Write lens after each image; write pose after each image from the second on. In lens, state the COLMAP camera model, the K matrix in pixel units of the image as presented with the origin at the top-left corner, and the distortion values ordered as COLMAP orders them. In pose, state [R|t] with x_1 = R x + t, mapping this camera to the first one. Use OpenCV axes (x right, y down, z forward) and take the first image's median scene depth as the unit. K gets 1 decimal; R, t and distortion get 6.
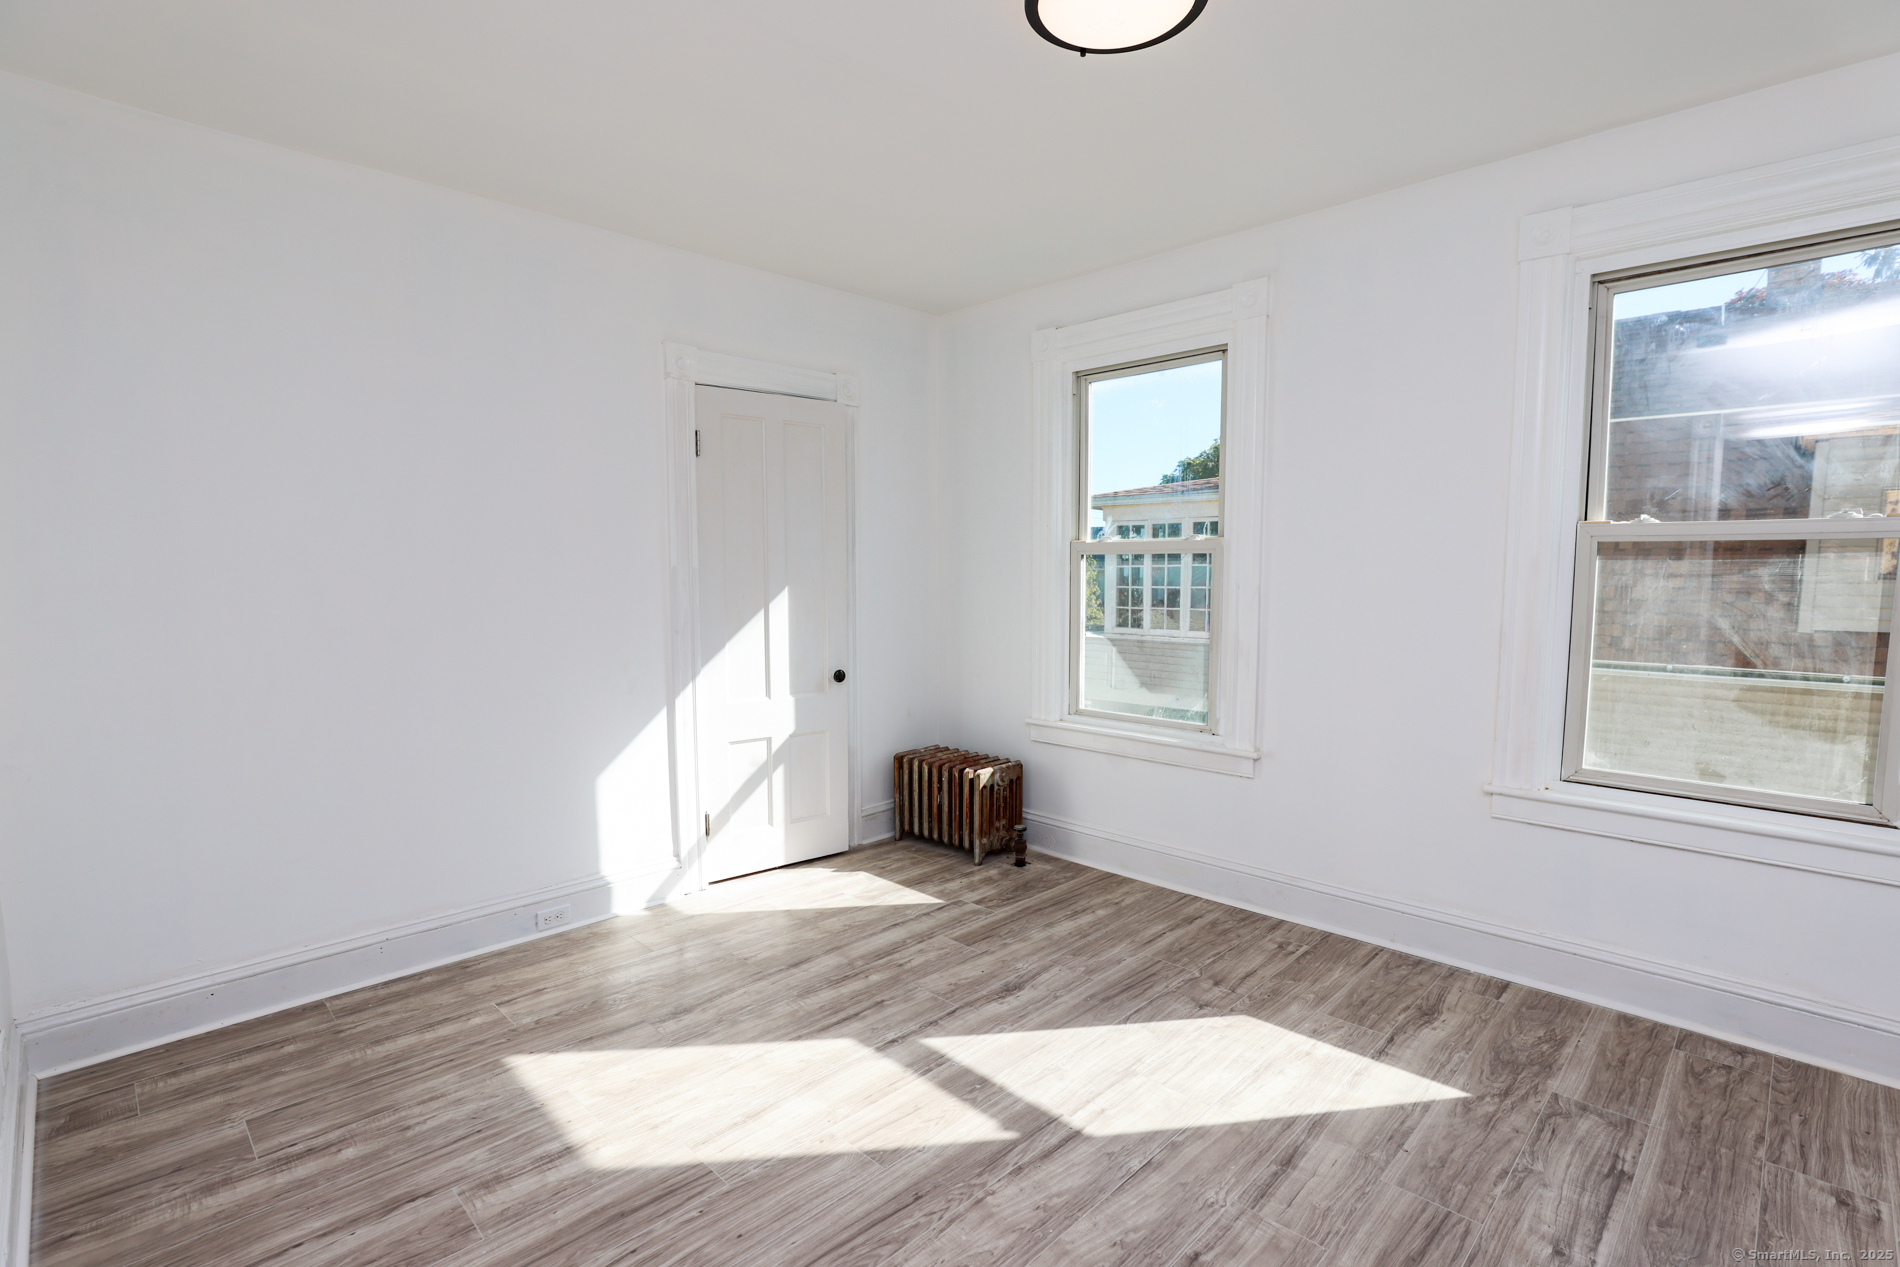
lens RADIAL K [[879.3, 0, 952.1], [0, 879.3, 639.0], [0, 0, 1]] dist [-0.027444, 0.004368]
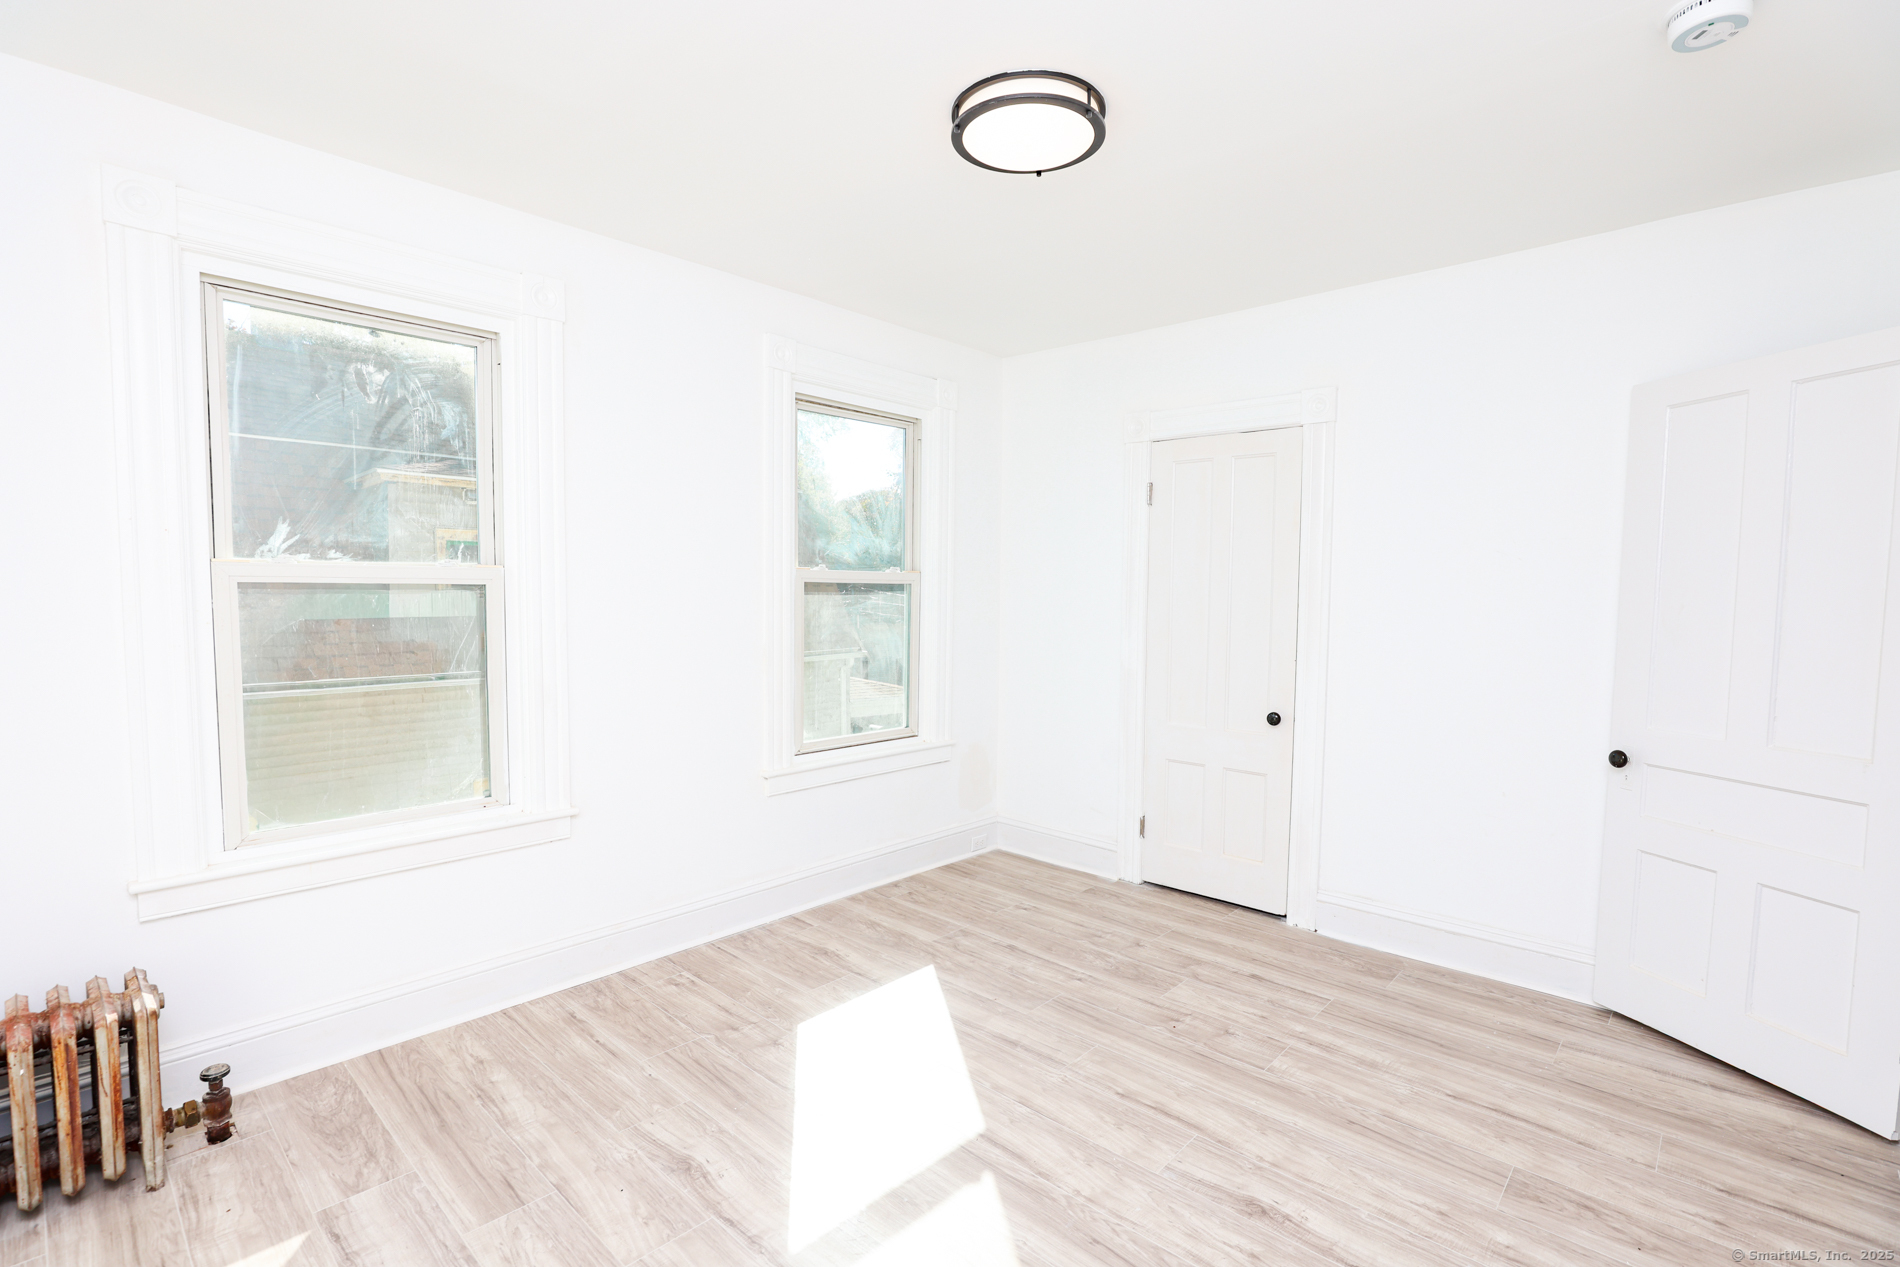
lens RADIAL K [[879.3, 0, 949.3], [0, 879.3, 631.9], [0, 0, 1]] dist [-0.027444, 0.004368]
pose [[-0.023768, -0.048018, 0.998564, -0.700839], [0.071563, 0.996202, 0.049608, -0.084434], [-0.997153, 0.072639, -0.020242, 0.796428]]
